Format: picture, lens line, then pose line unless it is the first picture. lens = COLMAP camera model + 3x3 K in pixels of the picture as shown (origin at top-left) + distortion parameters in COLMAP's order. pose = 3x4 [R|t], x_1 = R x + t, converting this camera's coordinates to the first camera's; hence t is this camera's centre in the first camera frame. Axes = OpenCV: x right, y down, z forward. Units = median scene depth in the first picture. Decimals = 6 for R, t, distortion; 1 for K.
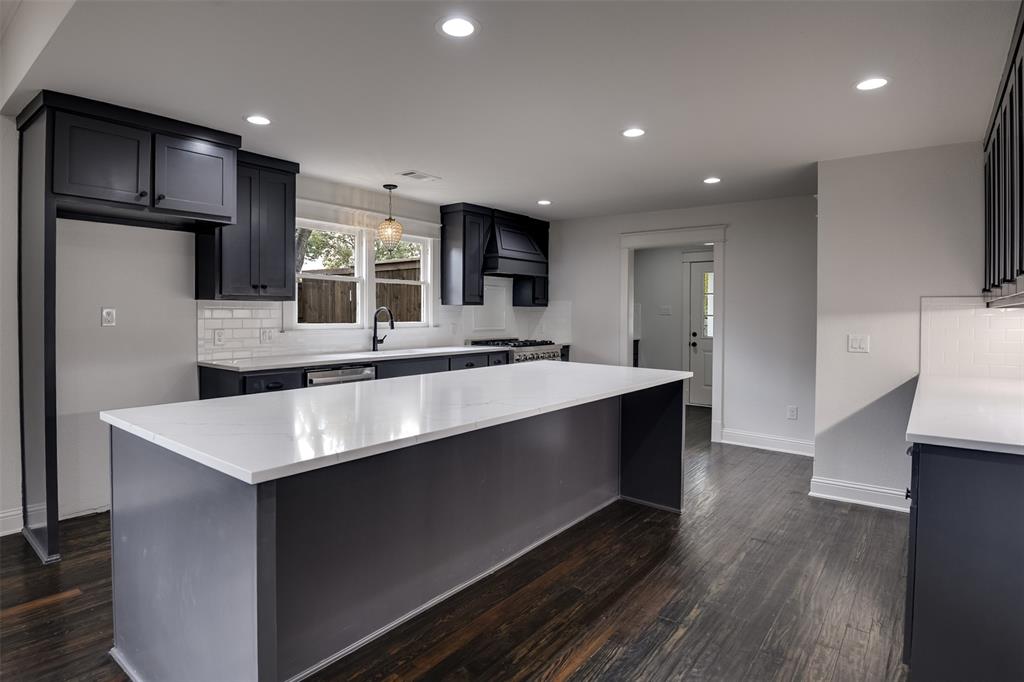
lens RADIAL K [[537.0, 0, 490.2], [0, 537.0, 323.8], [0, 0, 1]] dist [-0.002083, -0.000316]
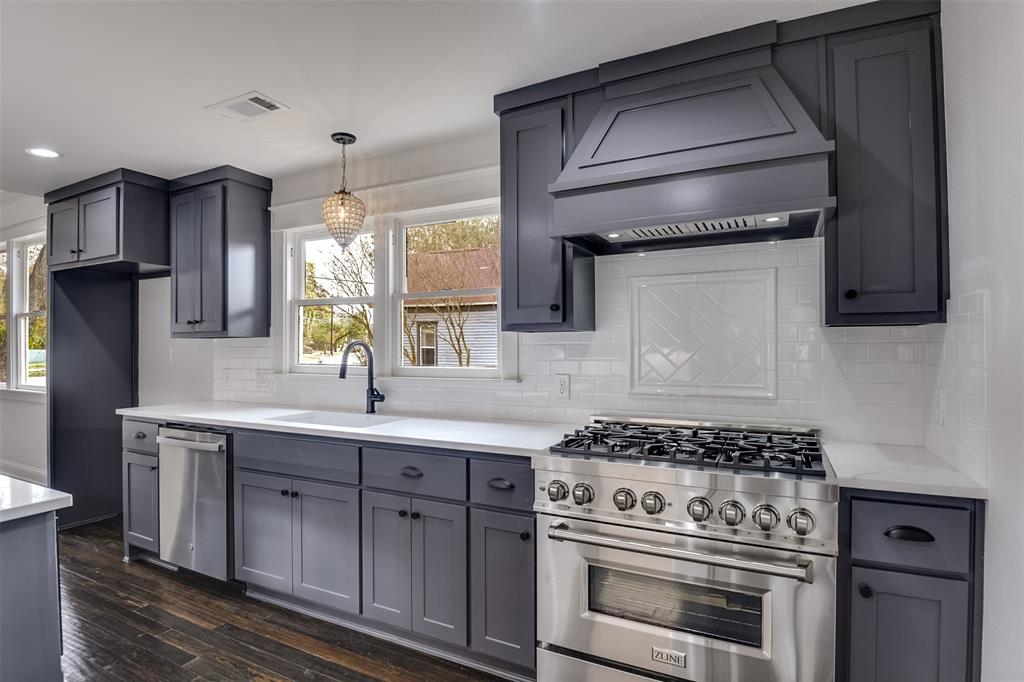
lens RADIAL K [[551.3, 0, 515.6], [0, 551.3, 341.5], [0, 0, 1]] dist [-0.018197, -0.001679]
pose [[0.196012, -0.012605, -0.980521, 0.434321], [-0.012198, 0.999809, -0.015291, -0.022528], [0.980526, 0.014957, 0.195820, 1.040435]]
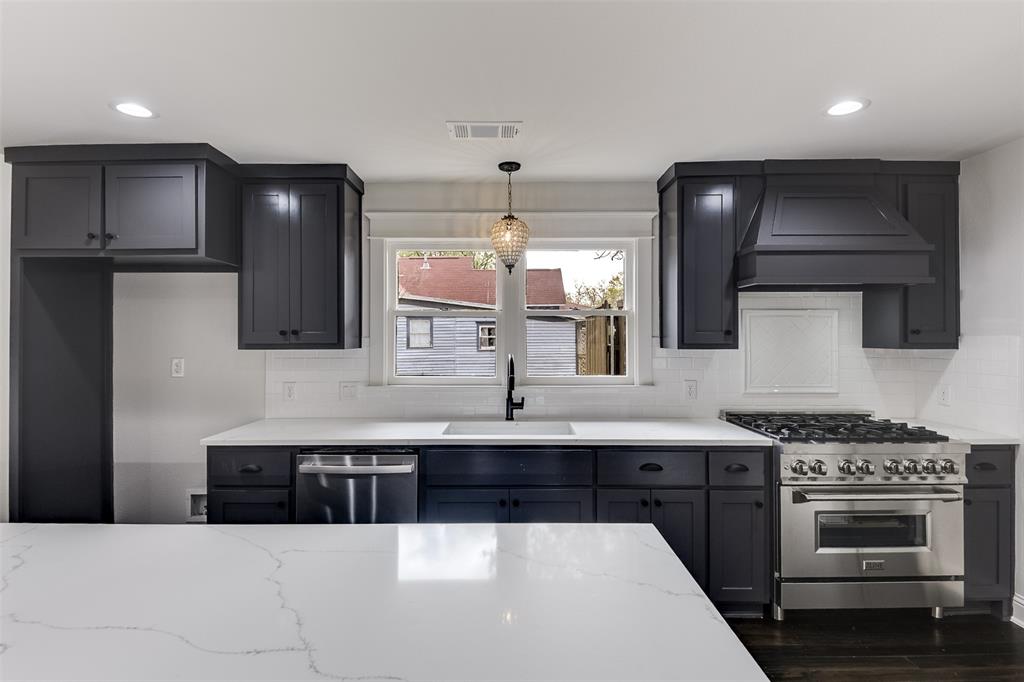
lens RADIAL K [[478.4, 0, 509.1], [0, 478.4, 340.8], [0, 0, 1]] dist [-0.001196, -0.002039]
pose [[0.633763, -0.000842, -0.773527, 0.245137], [-0.011716, 0.999874, -0.010687, -0.041045], [0.773438, 0.015836, 0.633674, 0.624880]]
